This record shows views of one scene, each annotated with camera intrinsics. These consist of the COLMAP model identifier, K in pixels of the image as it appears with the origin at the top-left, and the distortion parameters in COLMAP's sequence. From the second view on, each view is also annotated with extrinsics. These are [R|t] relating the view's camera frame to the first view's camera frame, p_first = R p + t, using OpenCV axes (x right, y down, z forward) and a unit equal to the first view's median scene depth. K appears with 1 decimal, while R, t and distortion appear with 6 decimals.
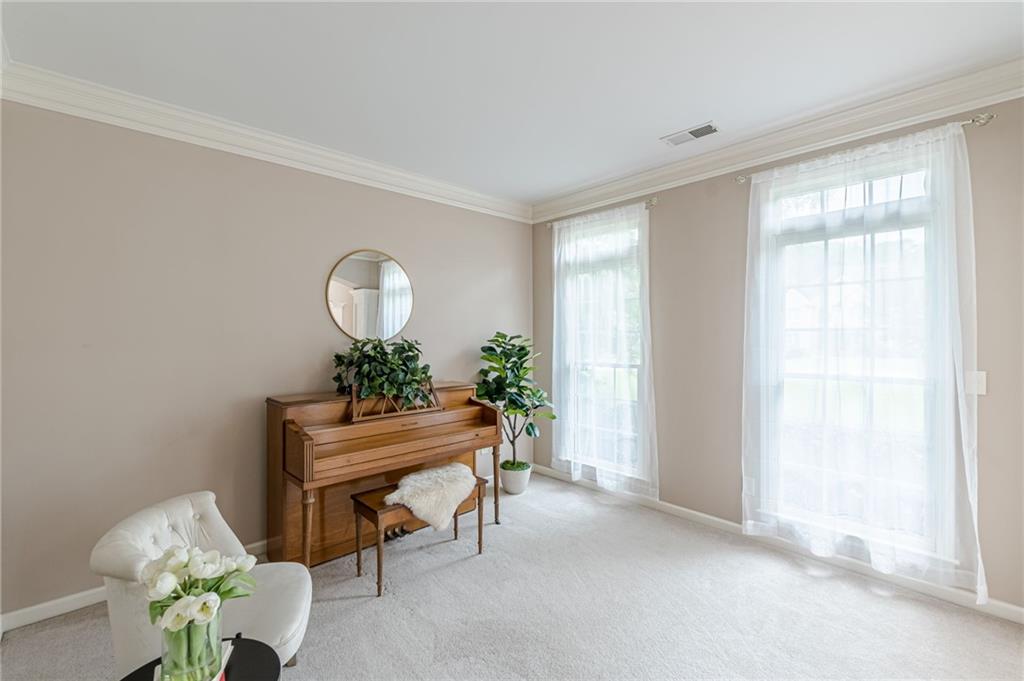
lens RADIAL K [[442.8, 0, 508.2], [0, 442.8, 334.5], [0, 0, 1]] dist [0.002420, -0.000535]
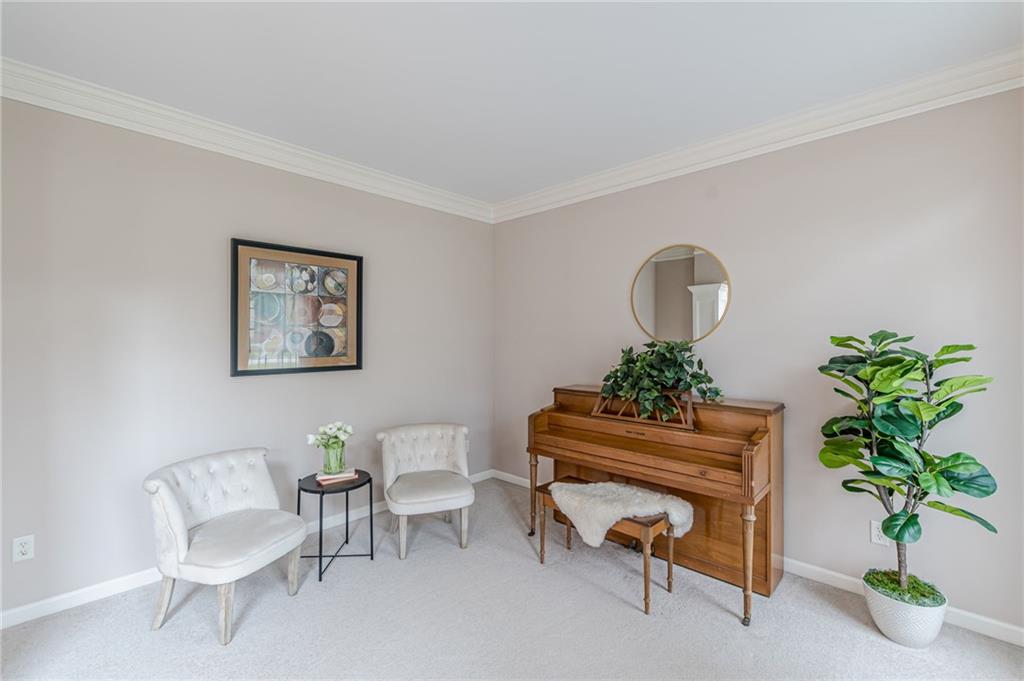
lens RADIAL K [[442.8, 0, 508.2], [0, 442.8, 334.5], [0, 0, 1]] dist [0.002420, -0.000535]
pose [[0.075765, -0.006025, -0.997108, 0.687094], [0.001852, 0.999981, -0.005901, 0.004300], [0.997124, -0.001400, 0.075775, 0.682055]]
